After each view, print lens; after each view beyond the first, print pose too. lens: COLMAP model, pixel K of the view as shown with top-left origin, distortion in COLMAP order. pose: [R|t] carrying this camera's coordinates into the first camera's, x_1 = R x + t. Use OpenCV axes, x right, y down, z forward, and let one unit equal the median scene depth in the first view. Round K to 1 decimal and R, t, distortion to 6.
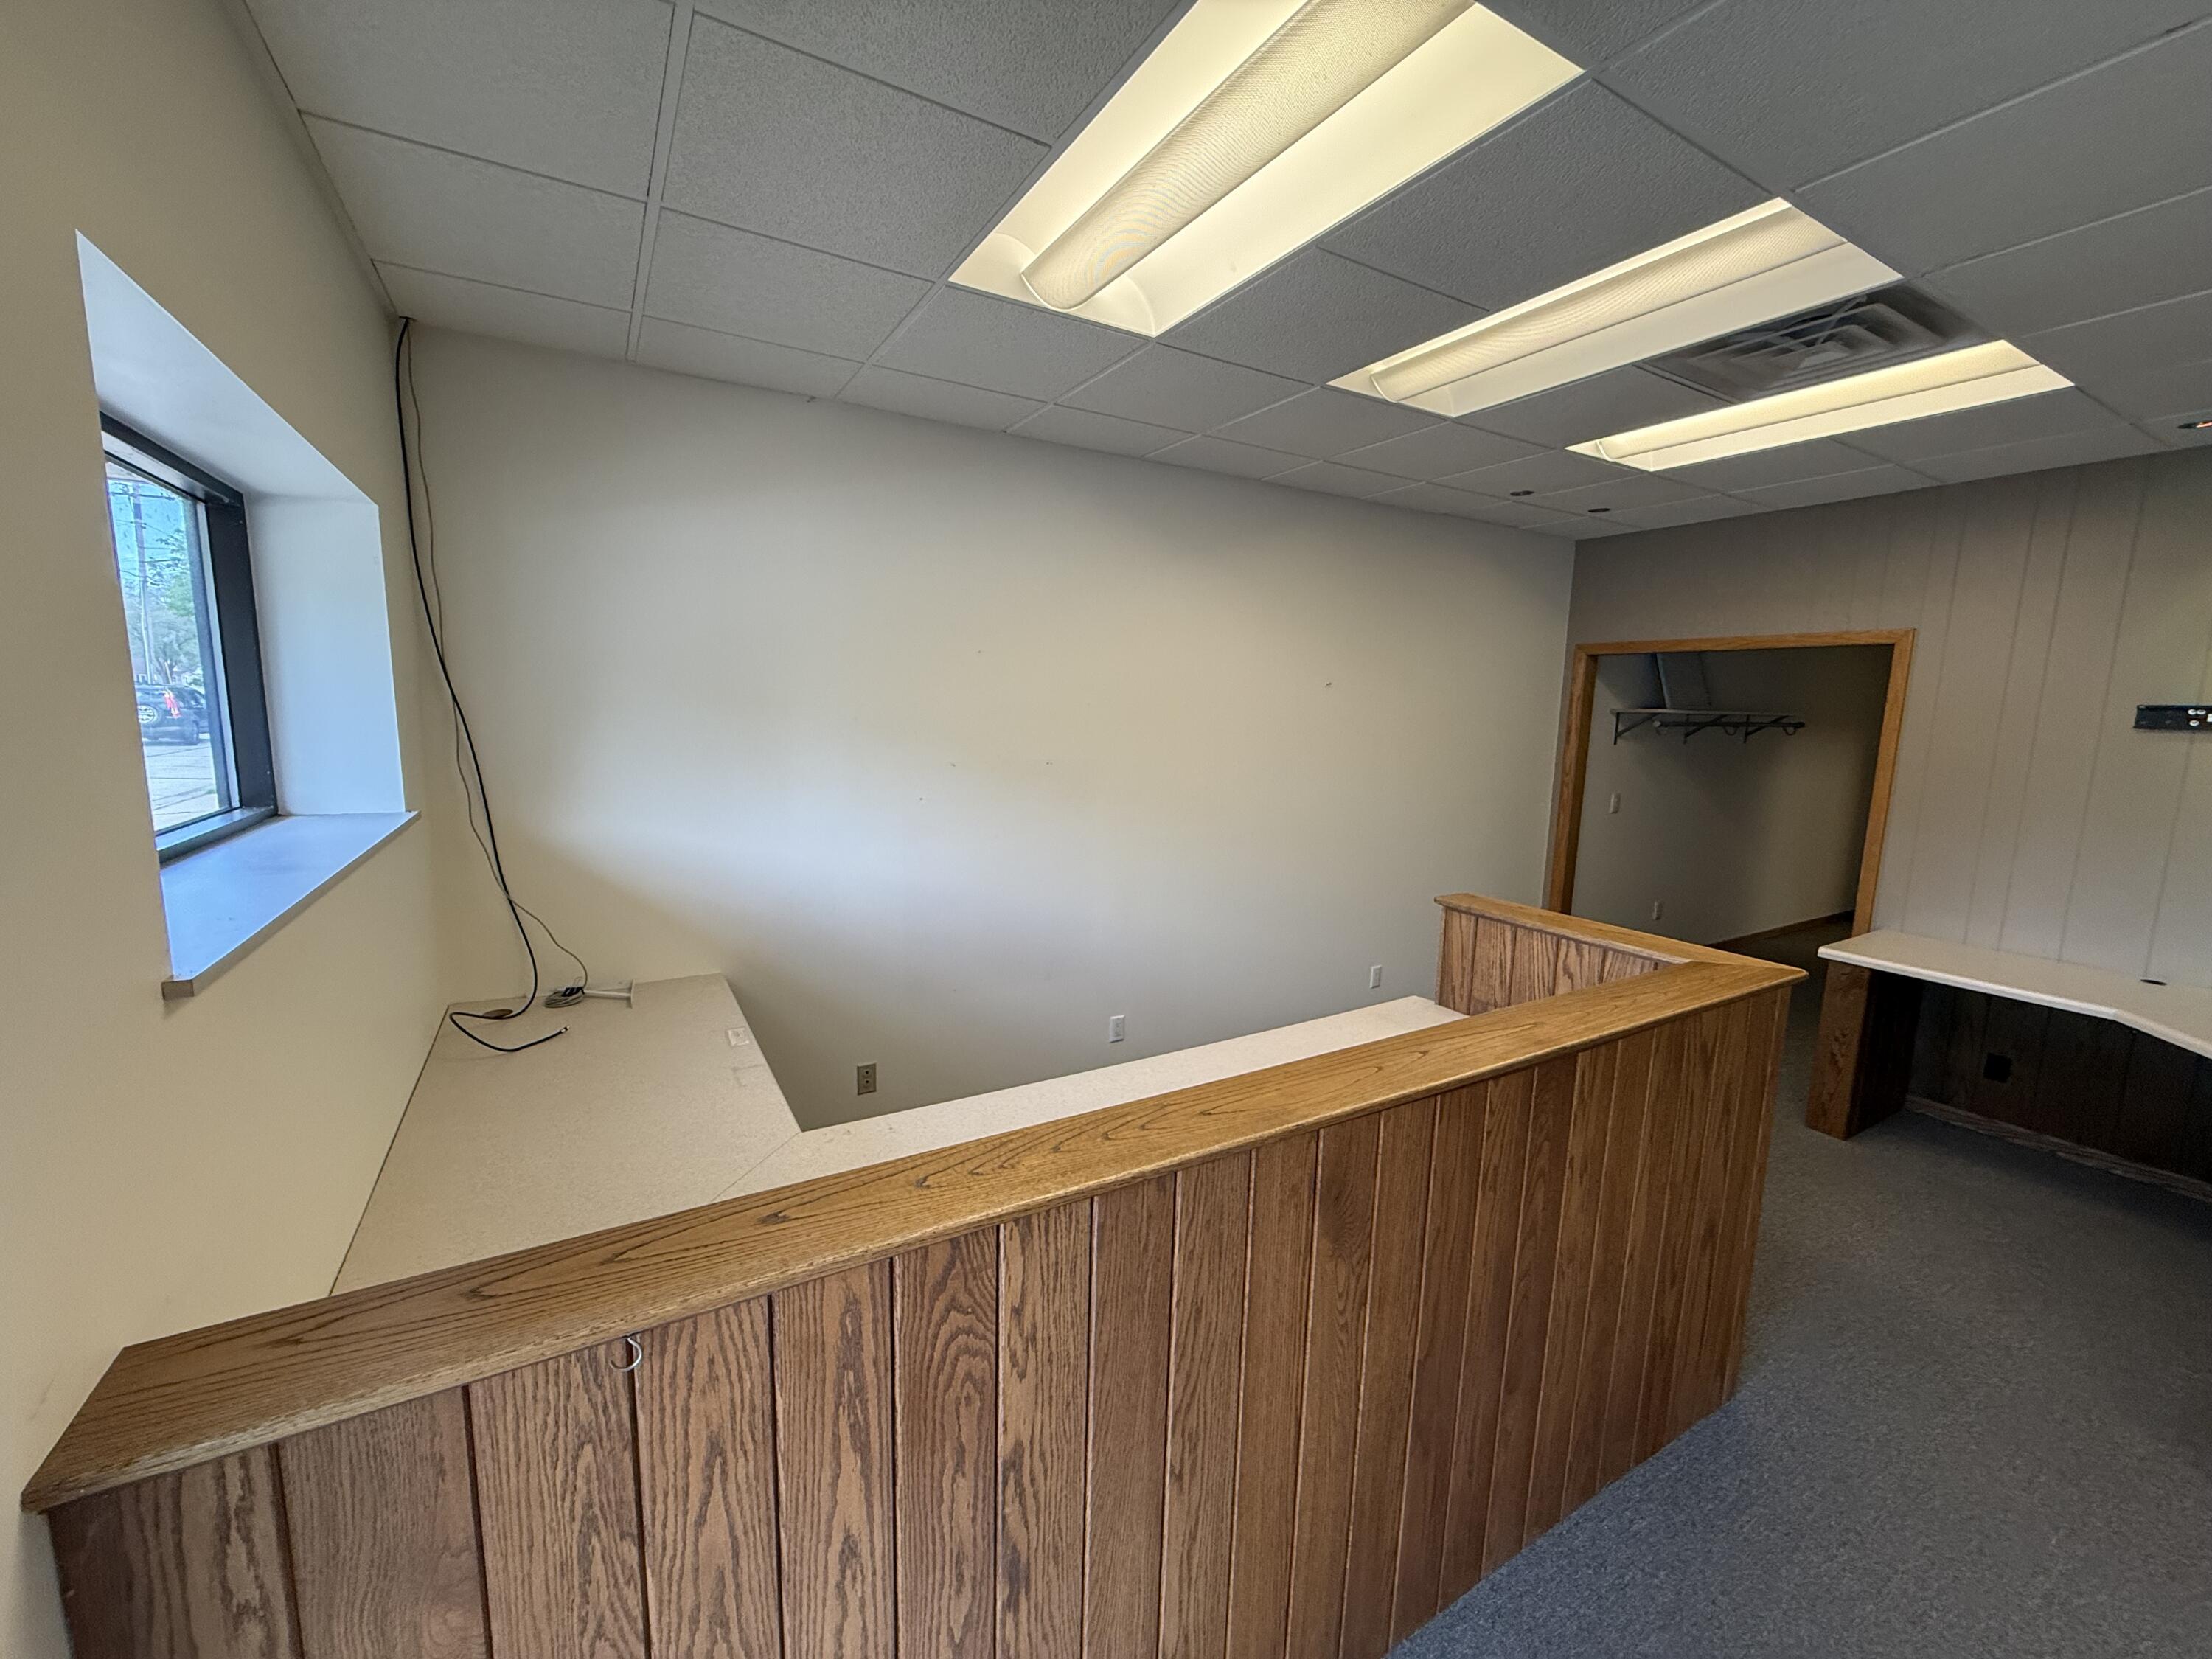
lens RADIAL K [[881.4, 0, 1101.6], [0, 881.4, 829.2], [0, 0, 1]] dist [0.002390, 0.000367]
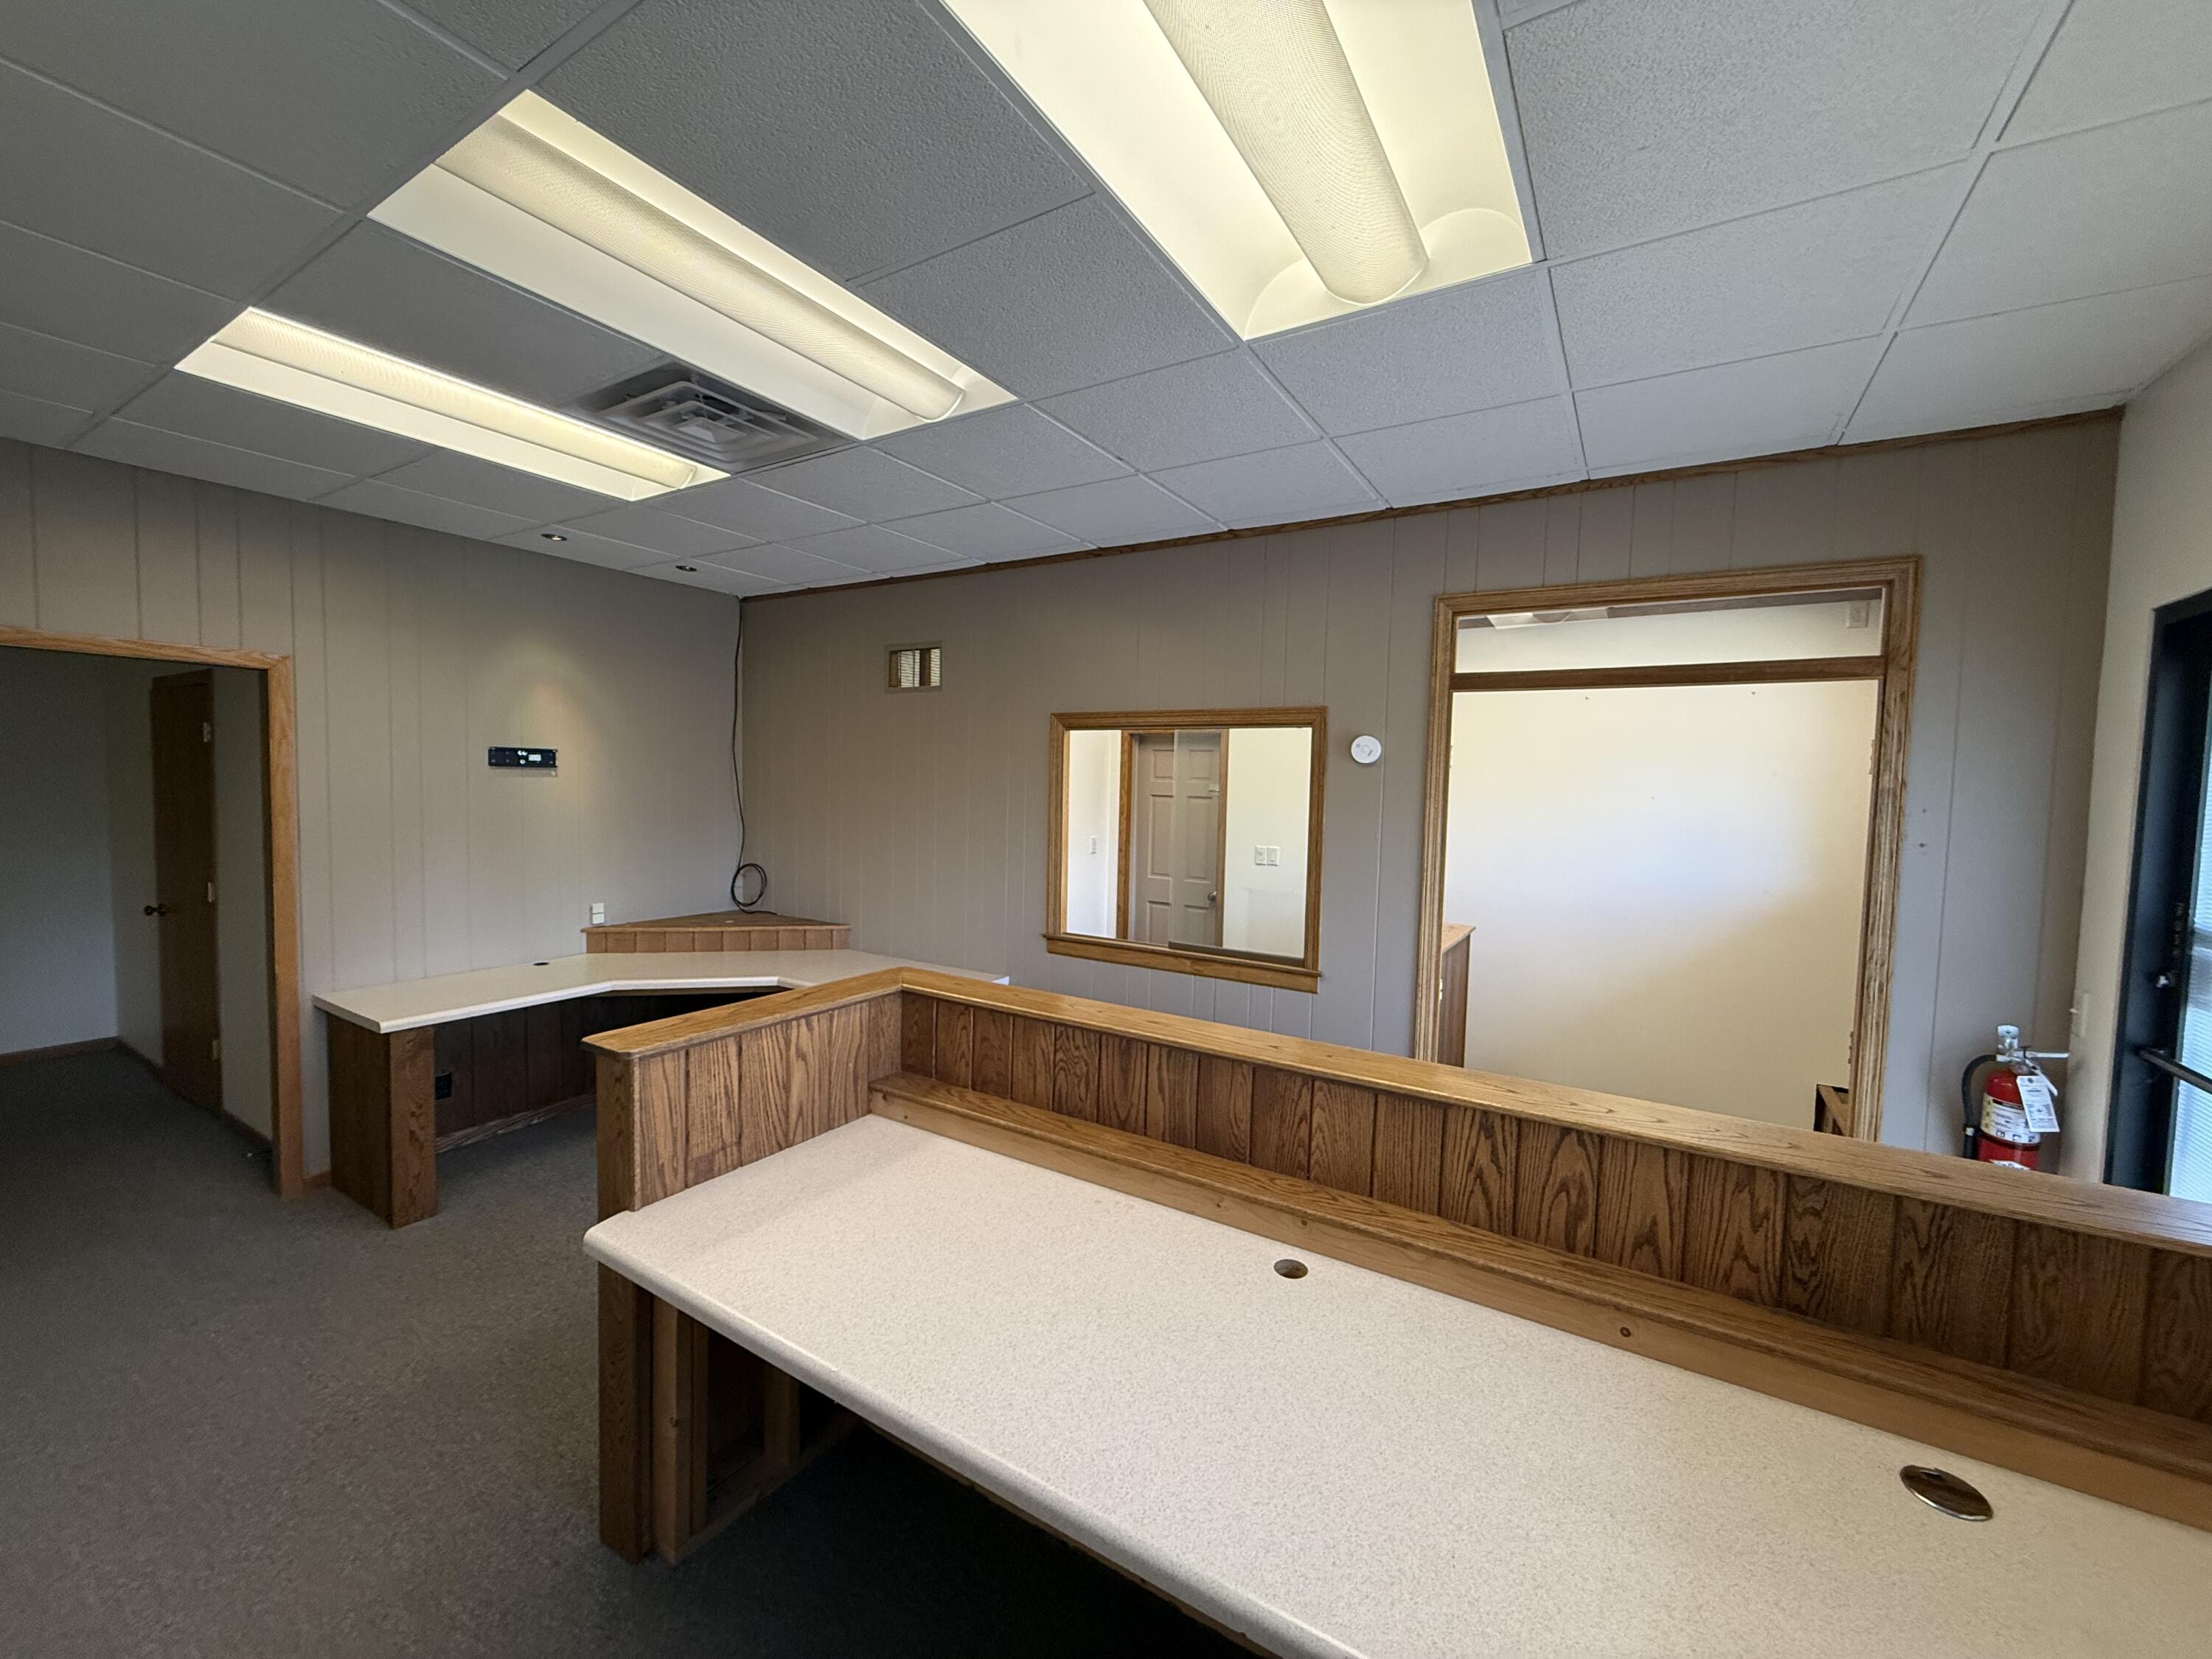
lens RADIAL K [[881.4, 0, 1101.6], [0, 881.4, 829.2], [0, 0, 1]] dist [0.002390, 0.000367]
pose [[-0.464877, -0.081049, 0.881658, -0.356280], [0.092731, 0.985867, 0.139524, -0.148386], [-0.880506, 0.146619, -0.450791, 1.019685]]
